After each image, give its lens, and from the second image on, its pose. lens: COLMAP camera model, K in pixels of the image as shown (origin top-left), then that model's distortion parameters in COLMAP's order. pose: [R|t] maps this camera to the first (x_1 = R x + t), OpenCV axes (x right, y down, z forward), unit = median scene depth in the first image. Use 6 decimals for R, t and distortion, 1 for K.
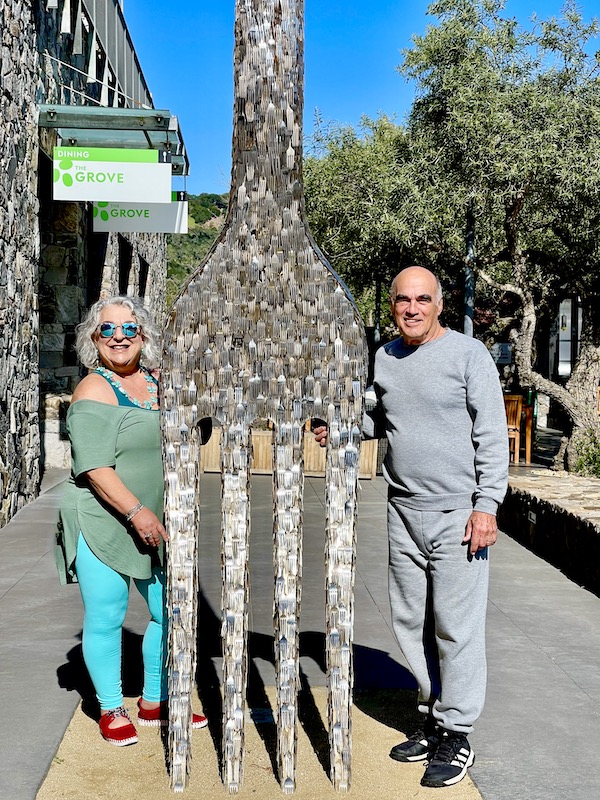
lens RADIAL K [[1458.7, 0, 300.0], [0, 1458.7, 400.0], [0, 0, 1]] dist [0.212608, -0.237101]
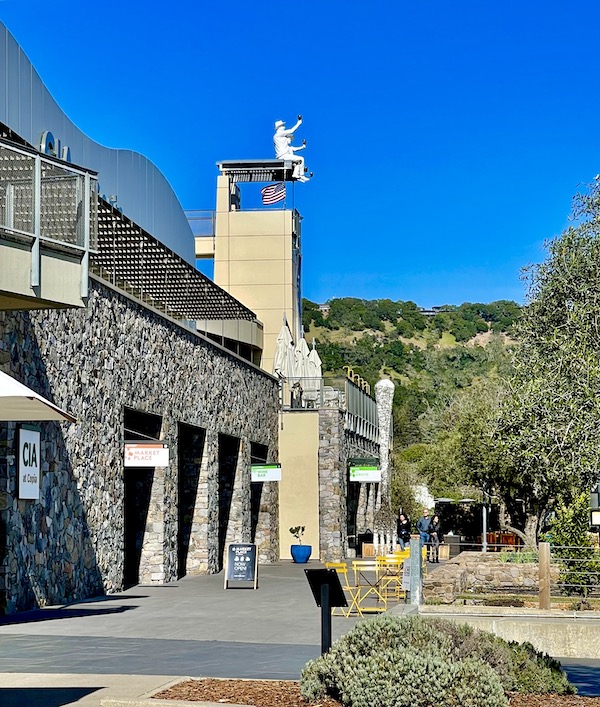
lens RADIAL K [[1959.5, 0, 300.0], [0, 1959.5, 353.5], [0, 0, 1]] dist [0.492204, -0.003444]
pose [[0.987869, -0.028972, -0.152563, 0.517905], [0.012266, 0.993931, -0.109324, 0.095420], [0.154804, 0.106126, 0.982229, -4.279059]]
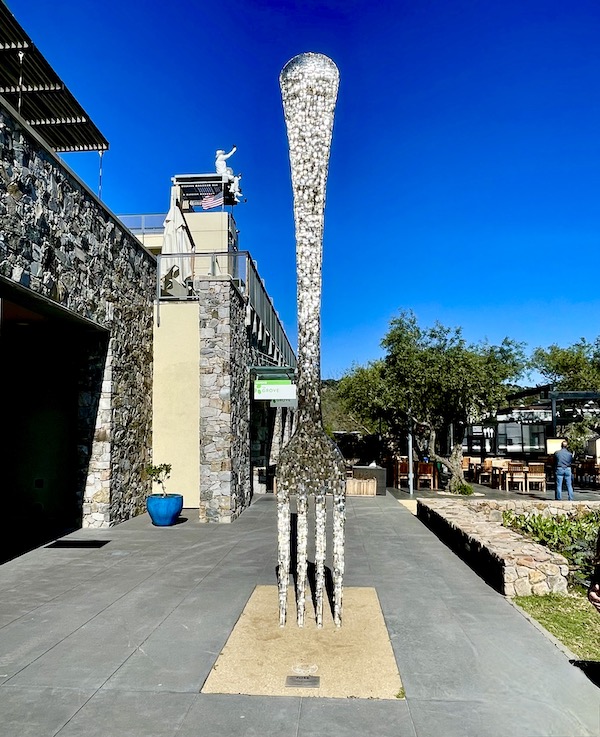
lens RADIAL K [[558.8, 0, 297.2], [0, 558.8, 390.7], [0, 0, 1]] dist [0.002476, 0.000111]
pose [[0.993873, -0.029698, -0.106459, 0.029791], [0.017021, 0.992860, -0.118069, -0.025415], [0.109205, 0.115533, 0.987282, -0.051663]]
